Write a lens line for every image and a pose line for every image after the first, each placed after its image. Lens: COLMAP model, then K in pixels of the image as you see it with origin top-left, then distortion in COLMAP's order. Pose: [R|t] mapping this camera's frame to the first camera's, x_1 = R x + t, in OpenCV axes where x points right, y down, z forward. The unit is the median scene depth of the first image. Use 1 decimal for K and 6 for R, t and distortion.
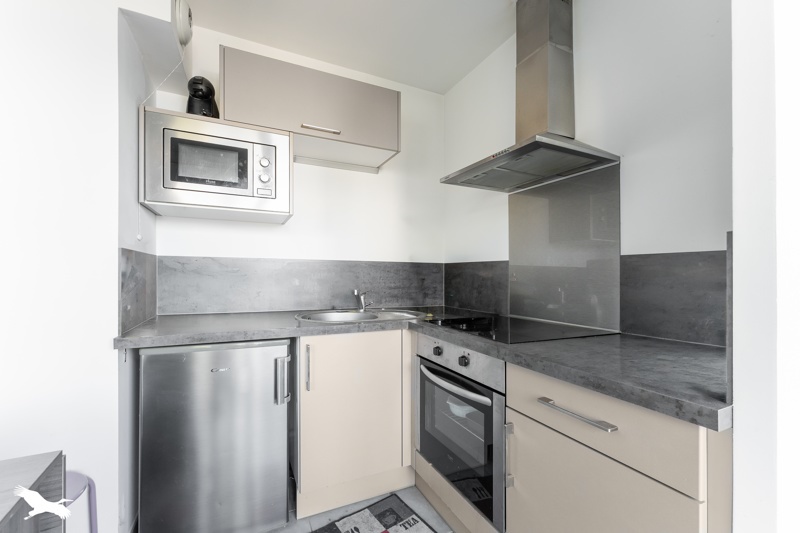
lens RADIAL K [[324.6, 0, 376.2], [0, 324.6, 274.5], [0, 0, 1]] dist [0.003223, 0.000359]
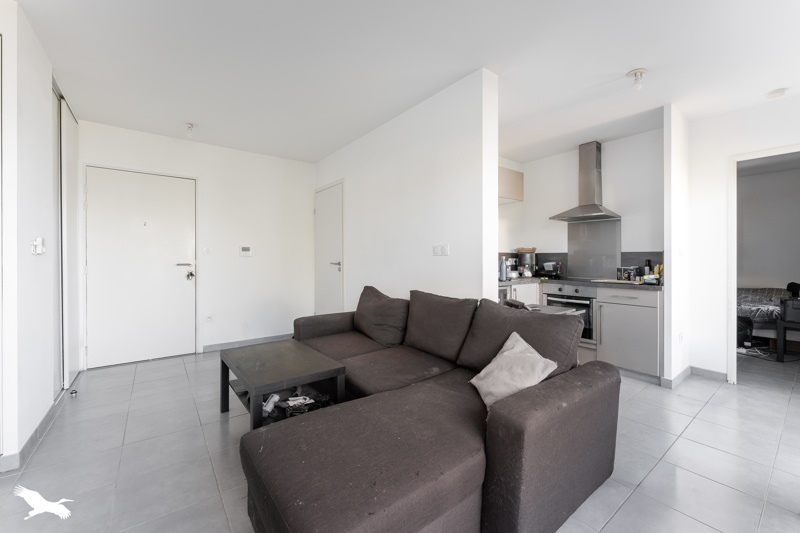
lens RADIAL K [[324.6, 0, 402.8], [0, 324.6, 262.2], [0, 0, 1]] dist [0.003223, 0.000359]
pose [[0.969878, -0.009953, 0.243388, -1.520750], [0.007954, 0.999926, 0.009194, -0.009550], [-0.243461, -0.006982, 0.969886, -1.084573]]
